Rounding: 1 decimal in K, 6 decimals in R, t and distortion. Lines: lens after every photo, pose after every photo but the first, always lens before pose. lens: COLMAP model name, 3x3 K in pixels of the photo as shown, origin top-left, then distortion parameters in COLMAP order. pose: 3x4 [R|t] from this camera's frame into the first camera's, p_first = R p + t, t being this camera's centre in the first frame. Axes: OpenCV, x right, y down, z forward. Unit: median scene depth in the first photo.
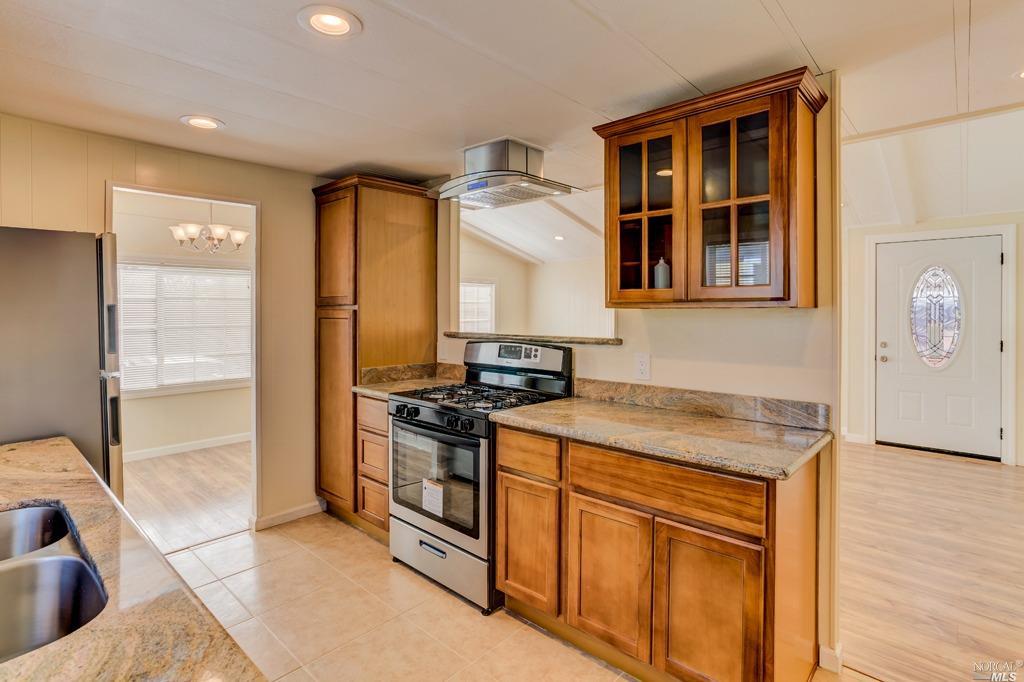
lens RADIAL K [[508.2, 0, 507.6], [0, 508.2, 312.2], [0, 0, 1]] dist [-0.049801, 0.033029]
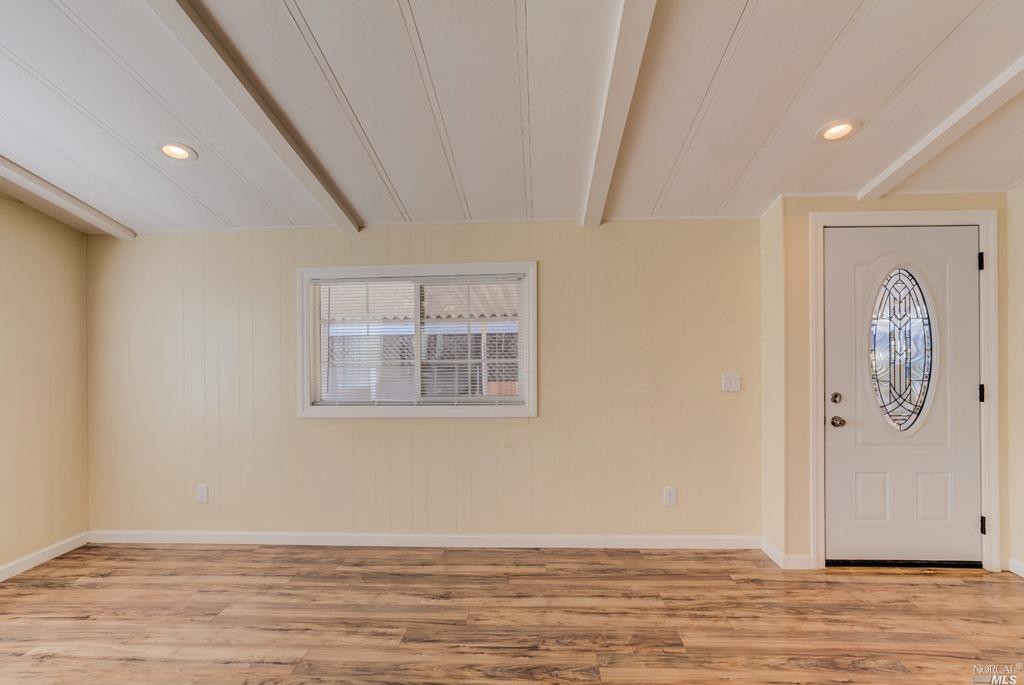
lens RADIAL K [[498.5, 0, 508.0], [0, 498.5, 340.2], [0, 0, 1]] dist [-0.049778, 0.029579]
pose [[0.765379, -0.006699, 0.643545, 0.127381], [0.010122, 0.999947, -0.001629, -0.010524], [-0.643500, 0.007760, 0.765407, 1.295068]]
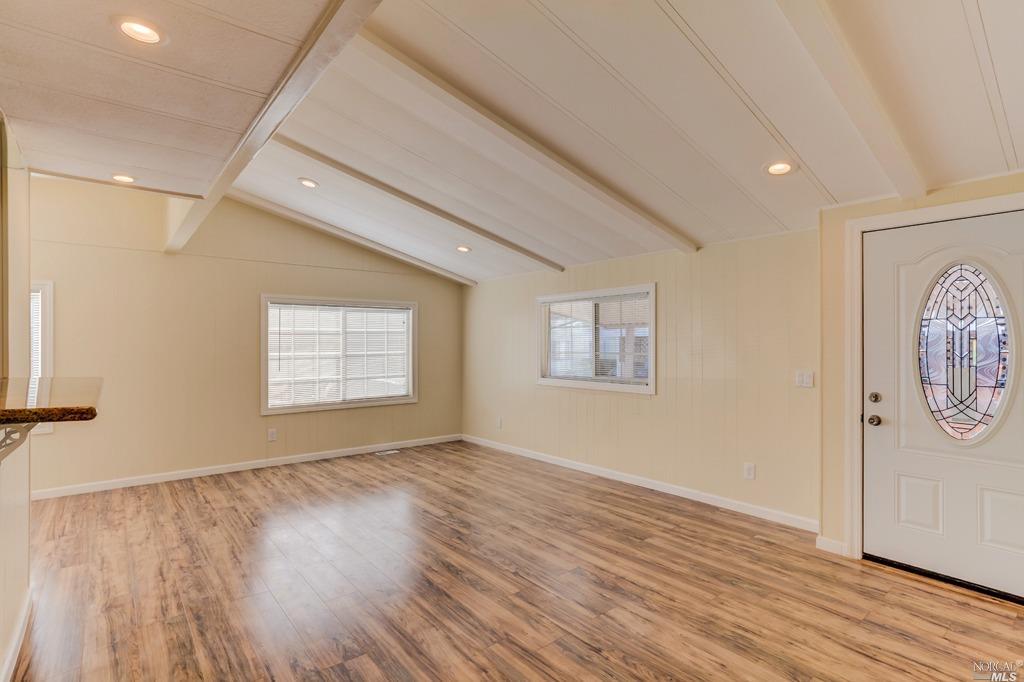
lens RADIAL K [[498.5, 0, 508.0], [0, 498.5, 338.7], [0, 0, 1]] dist [-0.049778, 0.029579]
pose [[0.990108, -0.001514, -0.140301, 0.633179], [0.000583, 0.999978, -0.006682, -0.004258], [0.140308, 0.006534, 0.990086, 0.555368]]
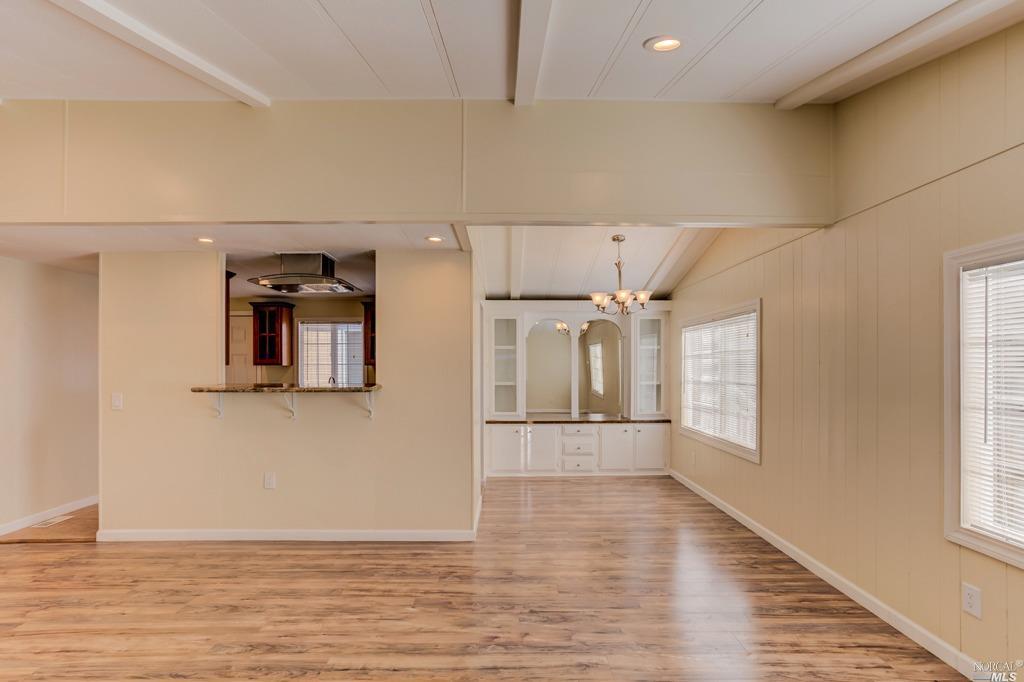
lens RADIAL K [[504.5, 0, 510.0], [0, 504.5, 361.9], [0, 0, 1]] dist [-0.046679, 0.032699]
pose [[-0.727437, -0.001731, -0.686172, 0.509789], [0.001130, 0.999992, -0.003721, -0.006924], [0.686173, -0.003482, -0.727430, 2.247141]]
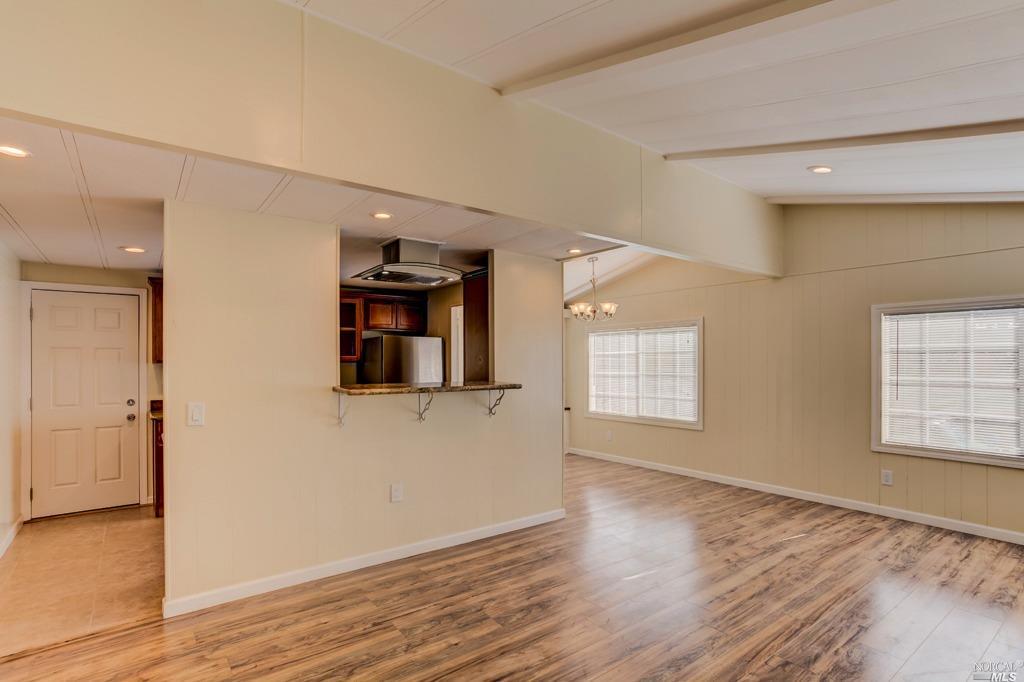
lens RADIAL K [[504.5, 0, 510.0], [0, 504.5, 361.9], [0, 0, 1]] dist [-0.046679, 0.032699]
pose [[-0.174436, -0.001541, -0.984667, 1.146471], [-0.000030, 0.999999, -0.001559, -0.002980], [0.984668, -0.000243, -0.174436, 1.363119]]
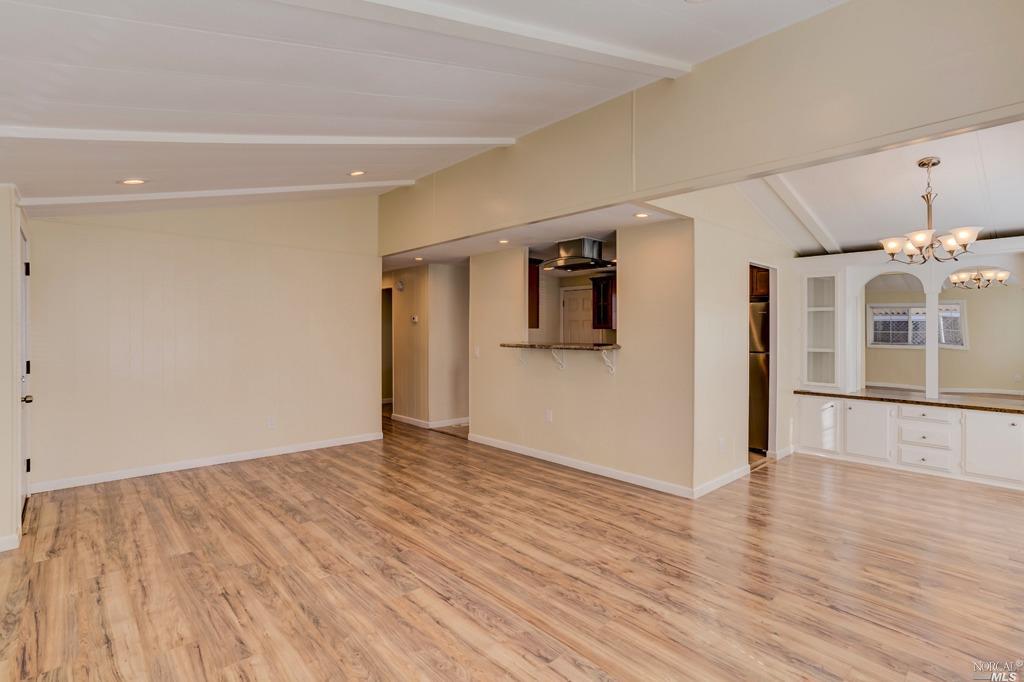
lens RADIAL K [[497.8, 0, 512.6], [0, 497.8, 327.5], [0, 0, 1]] dist [-0.049568, 0.033726]
pose [[-0.996461, -0.000594, 0.084055, 0.069733], [-0.000721, 0.999999, -0.001484, -0.004861], [-0.084054, -0.001540, -0.996460, 2.575403]]
